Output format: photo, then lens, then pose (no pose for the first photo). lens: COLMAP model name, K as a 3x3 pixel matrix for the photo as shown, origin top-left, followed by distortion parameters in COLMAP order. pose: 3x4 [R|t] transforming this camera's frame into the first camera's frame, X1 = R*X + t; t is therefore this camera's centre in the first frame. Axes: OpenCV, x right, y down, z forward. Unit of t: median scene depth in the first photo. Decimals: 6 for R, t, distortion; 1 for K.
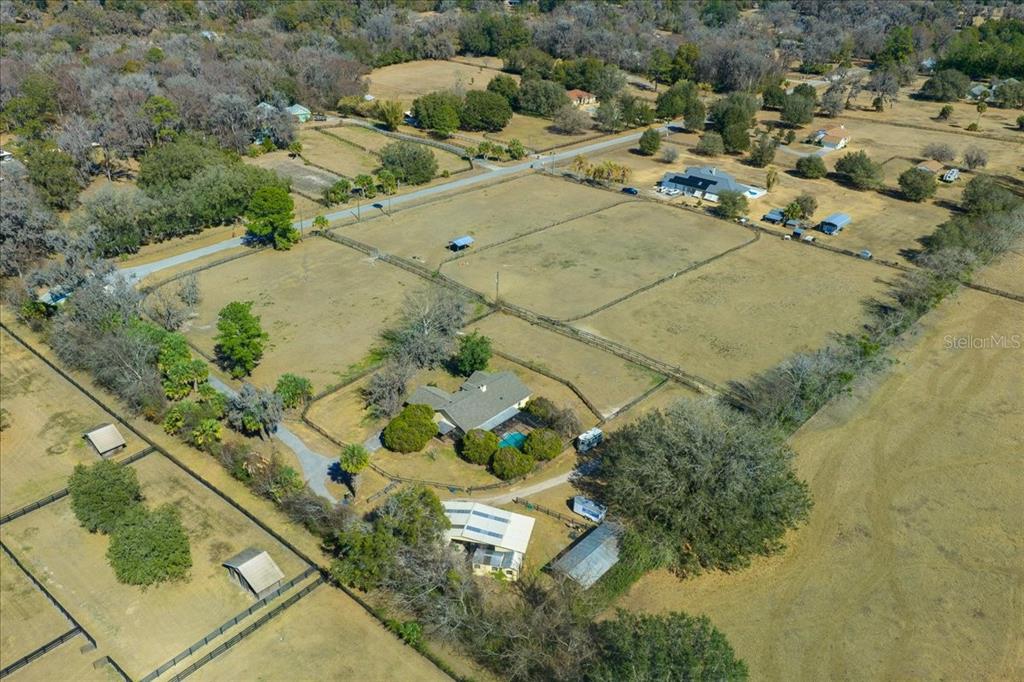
lens RADIAL K [[849.5, 0, 513.9], [0, 849.5, 340.7], [0, 0, 1]] dist [0.016945, -0.021663]
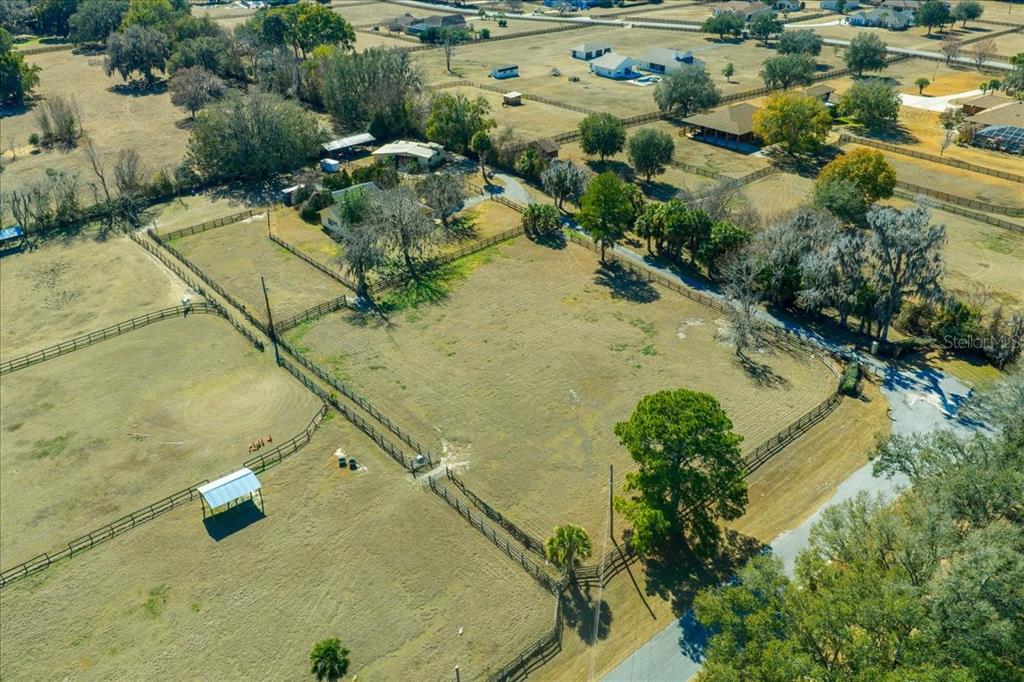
lens RADIAL K [[849.5, 0, 513.0], [0, 849.5, 336.2], [0, 0, 1]] dist [0.016945, -0.021663]
pose [[-0.989881, -0.058254, 0.129395, -0.354419], [0.078877, 0.532127, 0.842982, -0.705070], [-0.117962, 0.844658, -0.522147, 1.605665]]
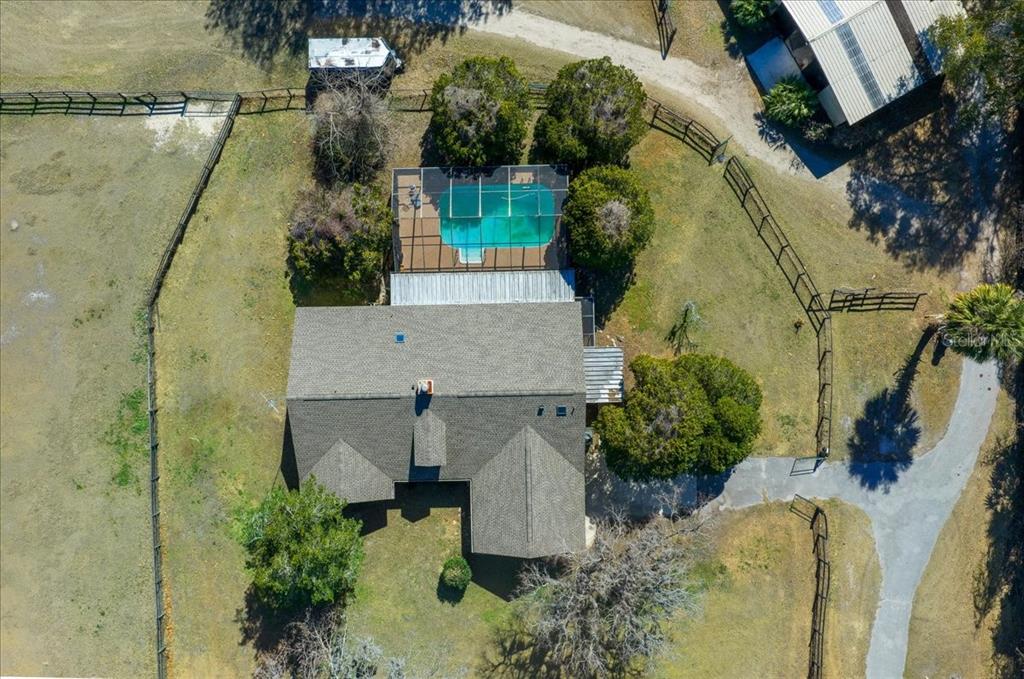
lens RADIAL K [[849.5, 0, 505.8], [0, 849.5, 331.9], [0, 0, 1]] dist [0.016945, -0.021663]
pose [[-0.675357, -0.737427, -0.009691, -0.036555], [0.345715, -0.328168, 0.879083, -0.202348], [-0.651440, 0.590345, 0.476570, 0.769820]]
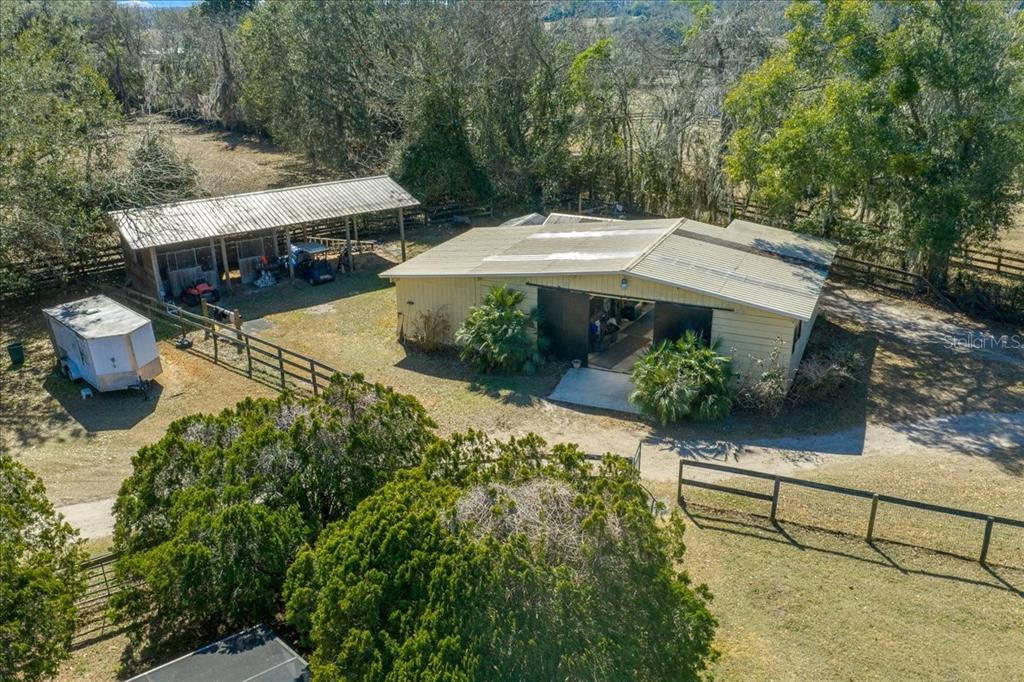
lens RADIAL K [[849.5, 0, 519.0], [0, 849.5, 338.5], [0, 0, 1]] dist [0.016945, -0.021663]
pose [[-0.979082, -0.077254, 0.188231, -0.048220], [0.092836, 0.653594, 0.751130, 0.034101], [-0.181055, 0.752892, -0.632750, 0.900278]]
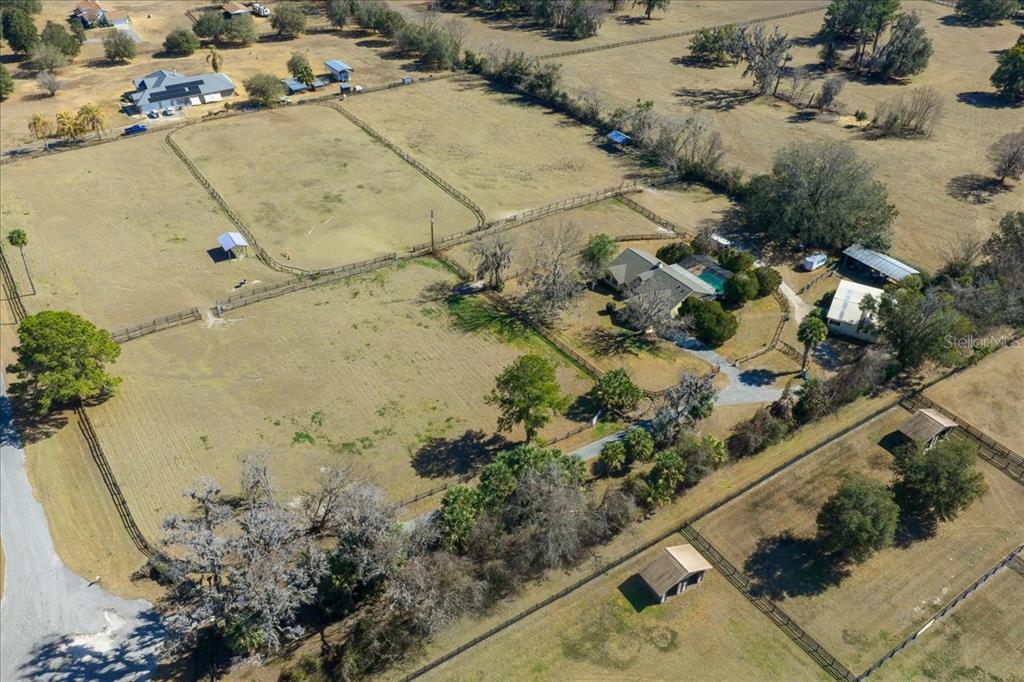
lens RADIAL K [[849.5, 0, 509.7], [0, 849.5, 342.3], [0, 0, 1]] dist [0.016945, -0.021663]
pose [[0.251586, -0.573019, 0.779971, -0.878263], [0.437435, 0.786205, 0.436501, -0.372760], [-0.863340, 0.231369, 0.448456, 0.683784]]
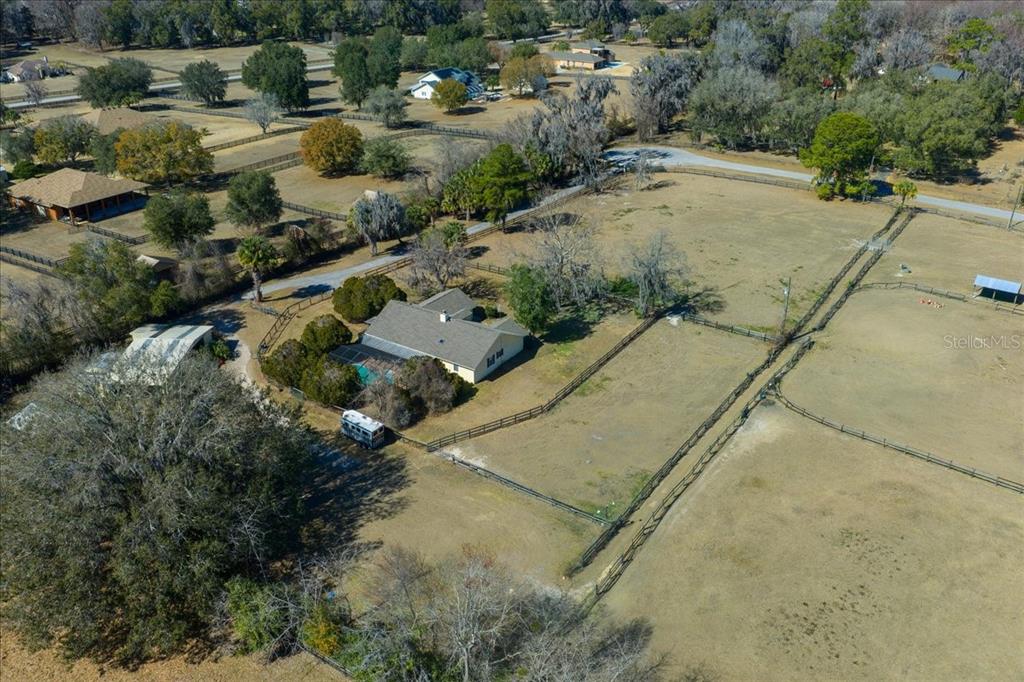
lens RADIAL K [[849.5, 0, 502.4], [0, 849.5, 342.5], [0, 0, 1]] dist [0.016945, -0.021663]
pose [[0.120084, 0.440415, -0.889727, 0.573041], [-0.459061, 0.819276, 0.343583, -0.180480], [0.880252, 0.367180, 0.300559, 0.795348]]
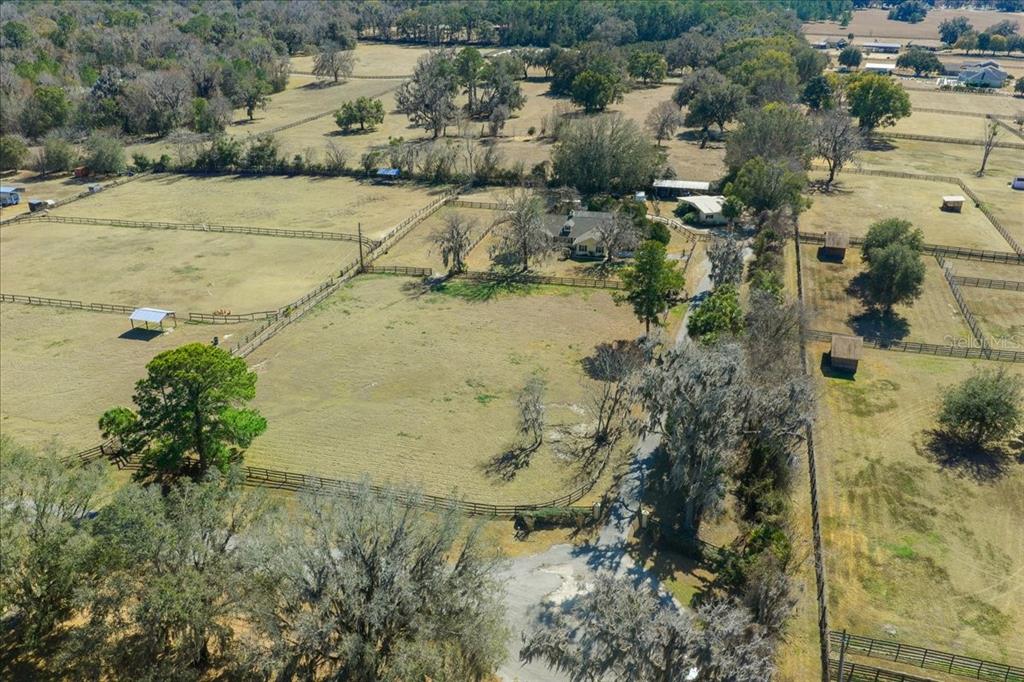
lens RADIAL K [[849.5, 0, 512.1], [0, 849.5, 342.8], [0, 0, 1]] dist [0.016945, -0.021663]
pose [[-0.444429, -0.385173, 0.808779, -0.938324], [0.415808, 0.710993, 0.567092, -0.475754], [-0.793465, 0.588329, -0.155828, 1.274074]]
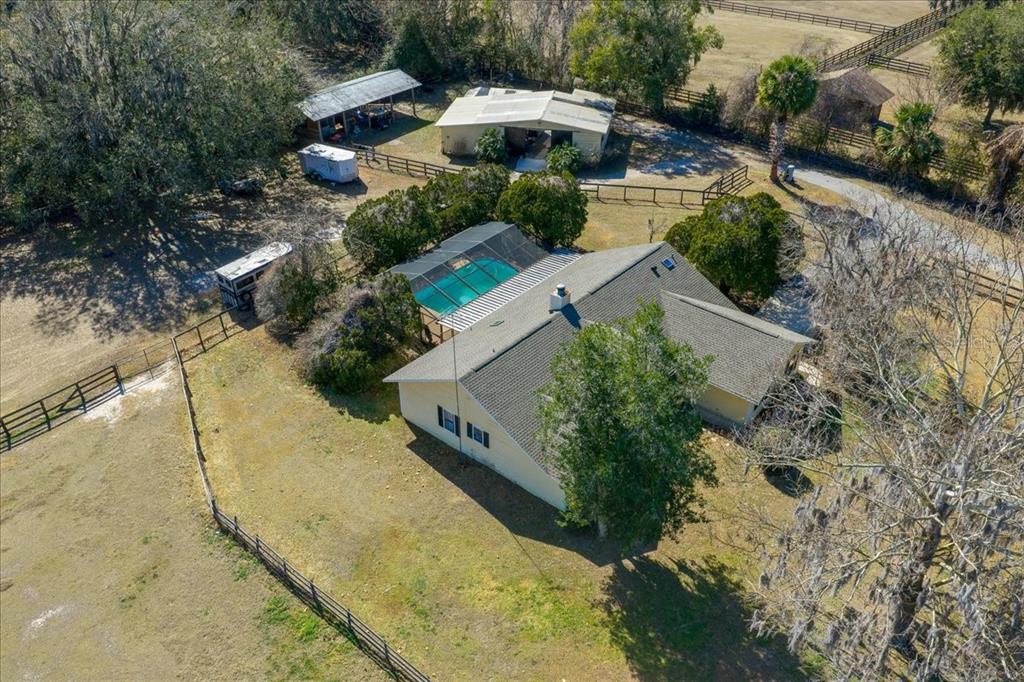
lens RADIAL K [[849.5, 0, 511.3], [0, 849.5, 338.7], [0, 0, 1]] dist [0.016945, -0.021663]
pose [[-0.999902, 0.002499, -0.013778, -0.015474], [-0.011010, 0.467746, 0.883795, -0.183177], [0.008653, 0.883860, -0.467672, 1.087358]]
